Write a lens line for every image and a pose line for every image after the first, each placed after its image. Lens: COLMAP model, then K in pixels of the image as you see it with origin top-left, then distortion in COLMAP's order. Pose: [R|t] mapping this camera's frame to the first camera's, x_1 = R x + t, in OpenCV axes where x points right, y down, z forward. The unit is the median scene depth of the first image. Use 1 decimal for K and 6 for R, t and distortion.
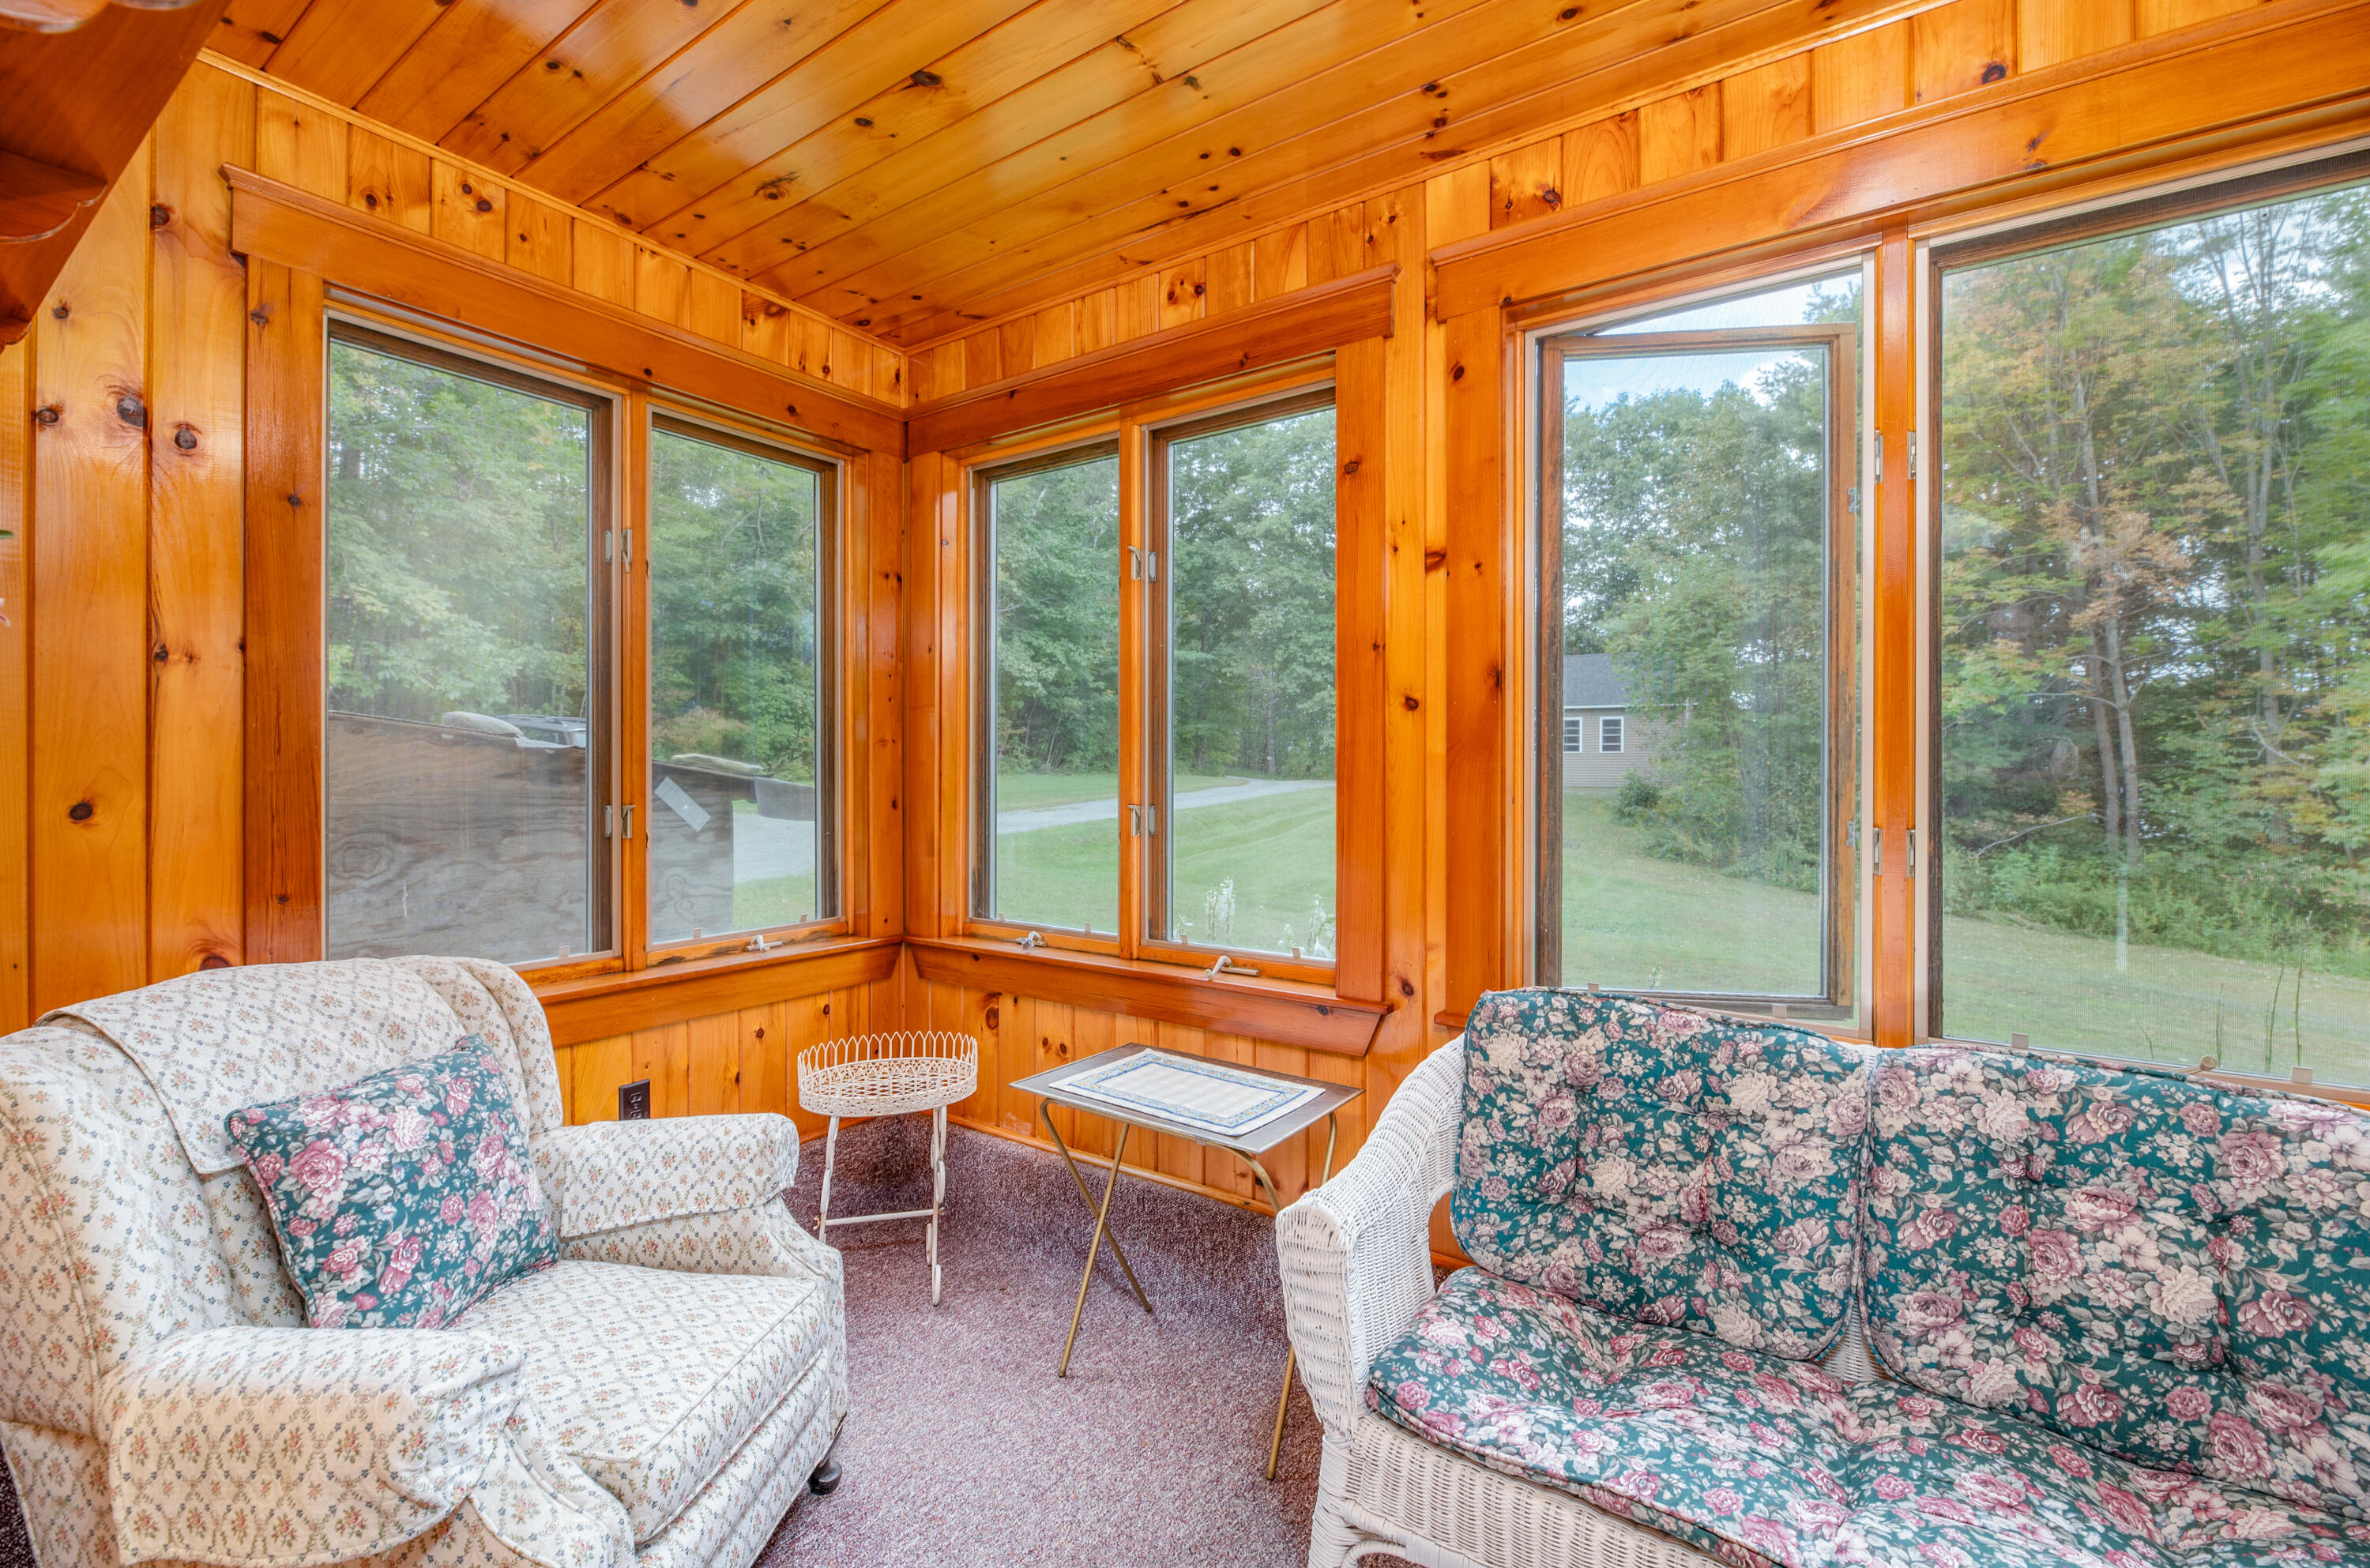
lens RADIAL K [[975.3, 0, 1193.7], [0, 975.3, 771.4], [0, 0, 1]] dist [-0.001354, -0.004410]
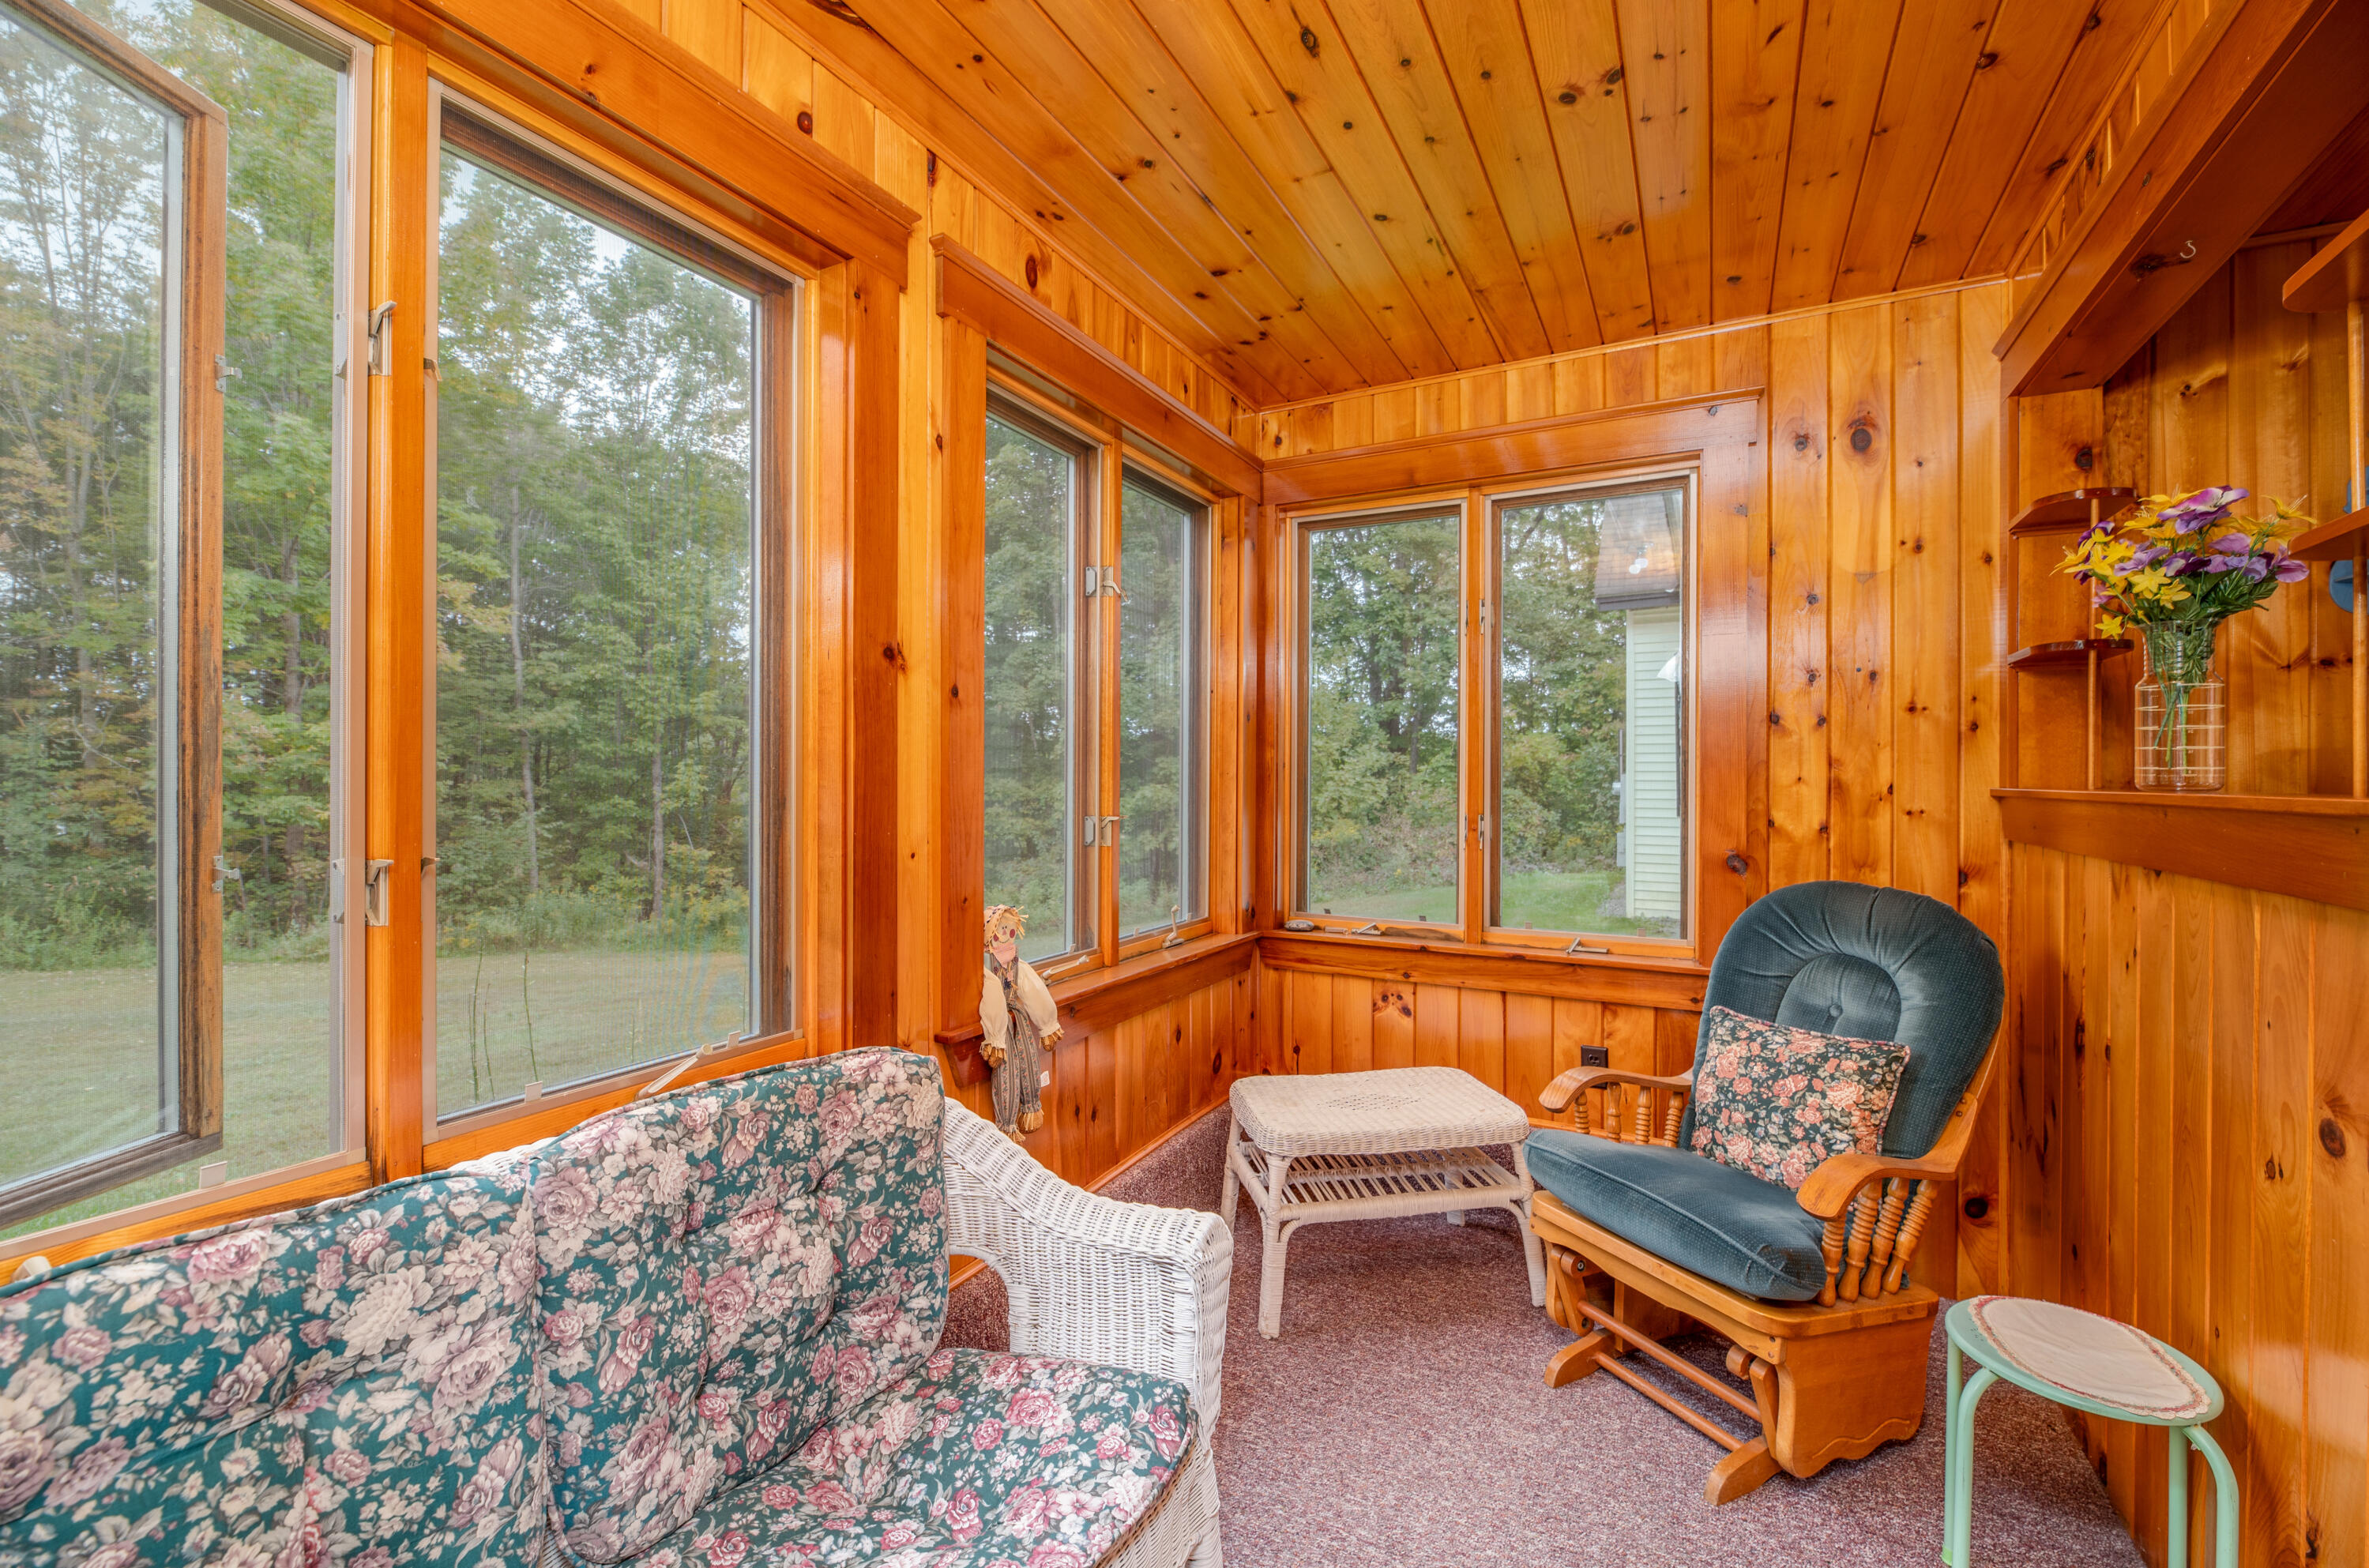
lens RADIAL K [[975.0, 0, 1193.2], [0, 975.0, 771.4], [0, 0, 1]] dist [-0.001354, -0.004410]
pose [[-0.103597, 0.003981, 0.994611, -0.093421], [0.001583, 0.999991, -0.003838, -0.006053], [-0.994618, 0.001177, -0.103603, 0.614237]]
